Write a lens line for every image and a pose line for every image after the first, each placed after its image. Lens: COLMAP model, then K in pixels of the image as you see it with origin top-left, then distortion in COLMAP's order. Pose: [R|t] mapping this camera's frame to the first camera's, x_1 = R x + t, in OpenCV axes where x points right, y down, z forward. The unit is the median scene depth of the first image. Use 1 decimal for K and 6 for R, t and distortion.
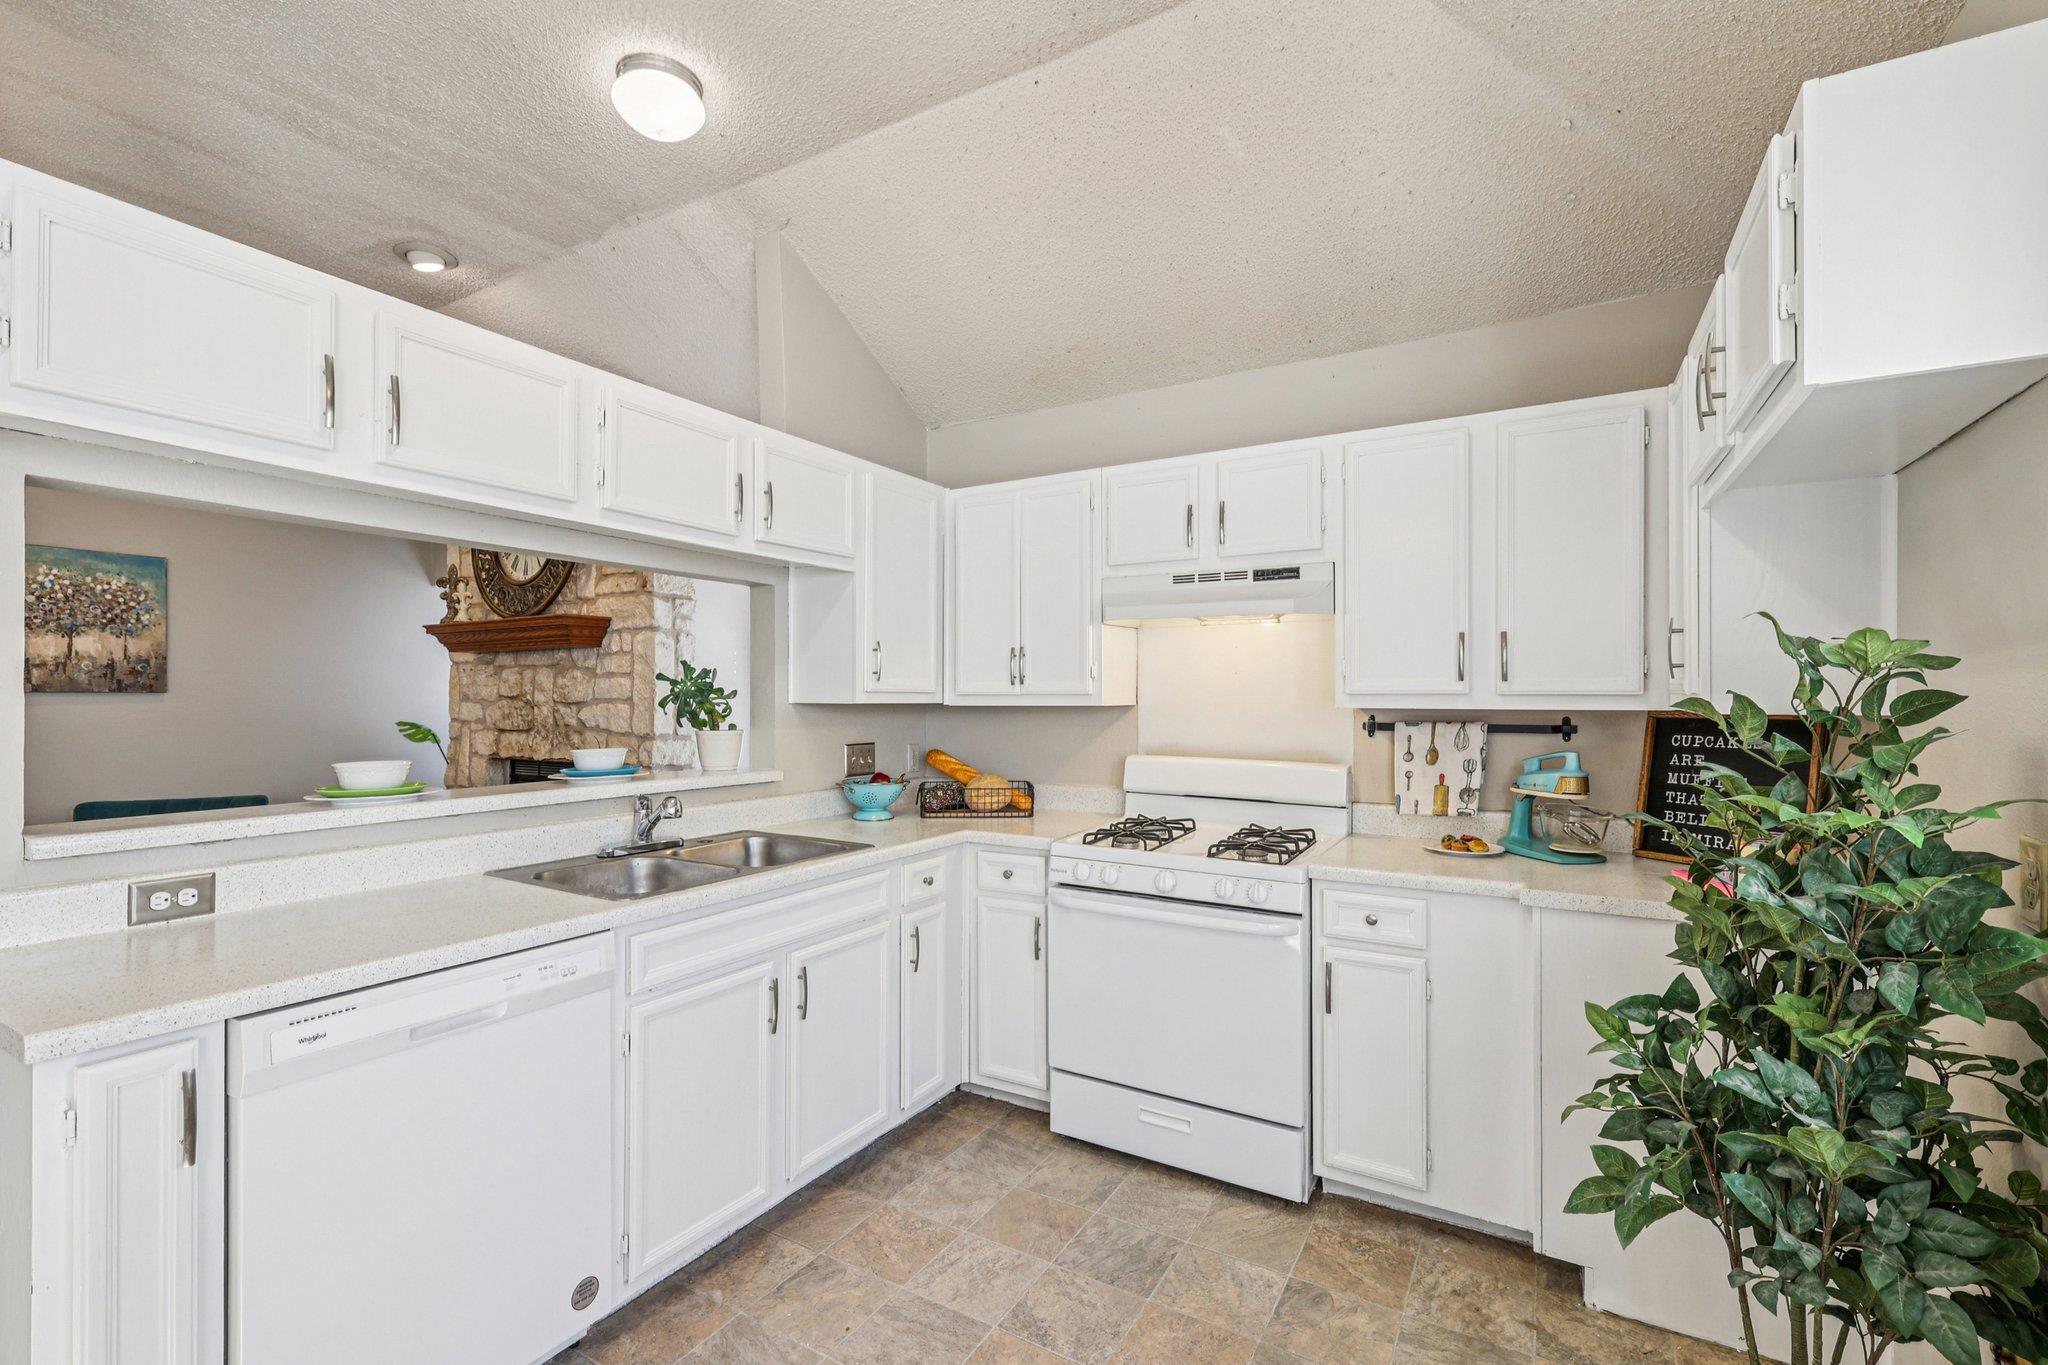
lens RADIAL K [[893.4, 0, 1025.7], [0, 893.4, 695.1], [0, 0, 1]] dist [0.002751, 0.000168]
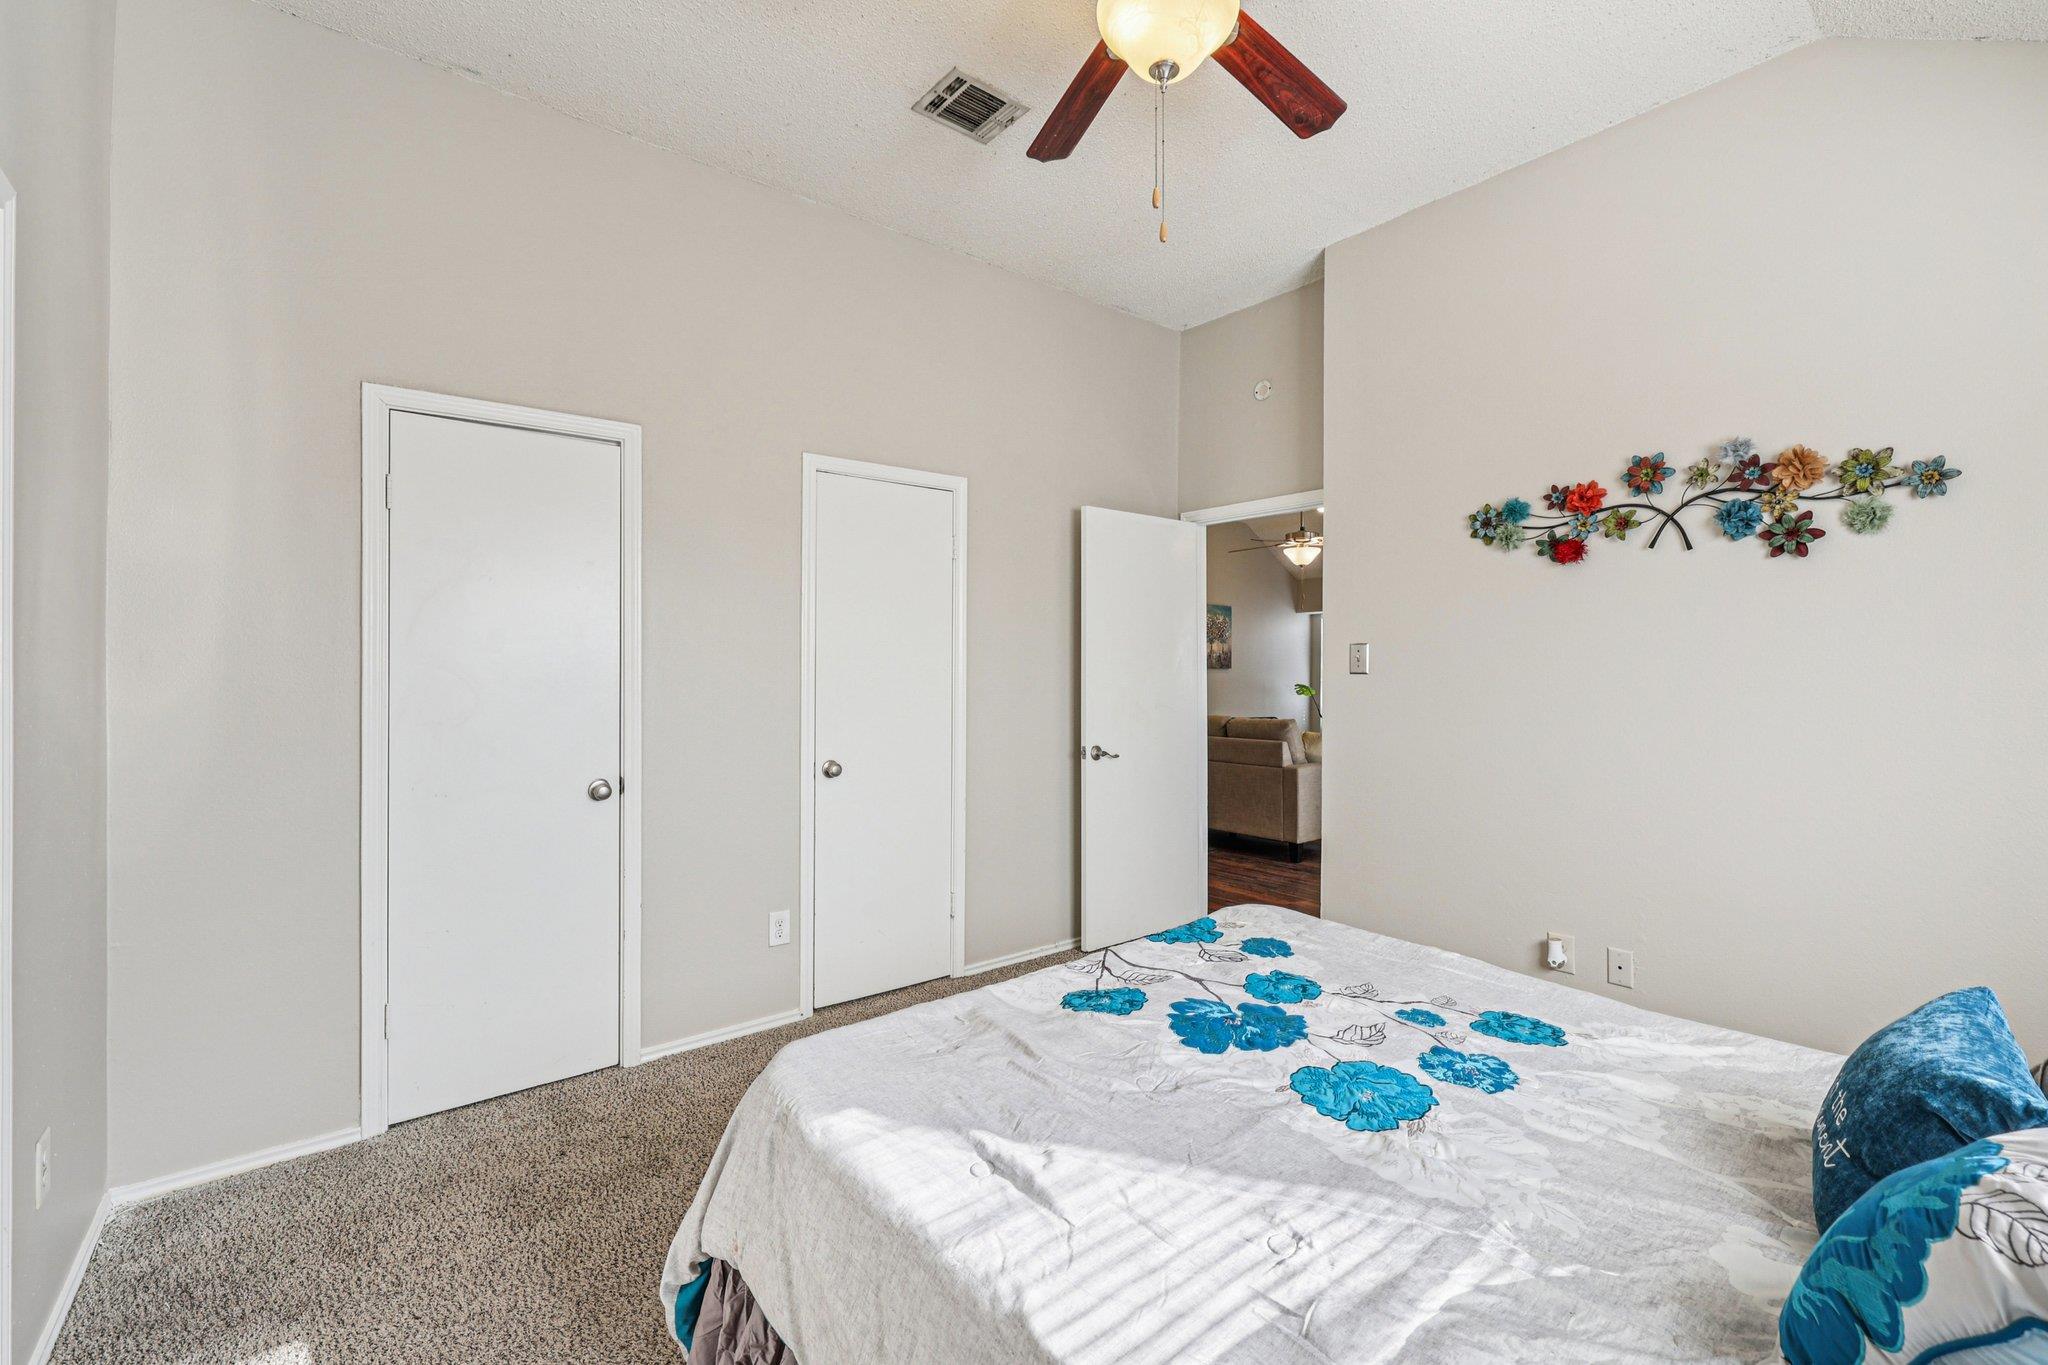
lens RADIAL K [[871.3, 0, 1029.4], [0, 871.3, 672.2], [0, 0, 1]] dist [0.000215, -0.000028]
pose [[0.934853, 0.002748, -0.355024, -1.112226], [-0.003483, 0.999993, -0.001430, 0.018005], [0.355018, 0.002573, 0.934856, -1.912637]]
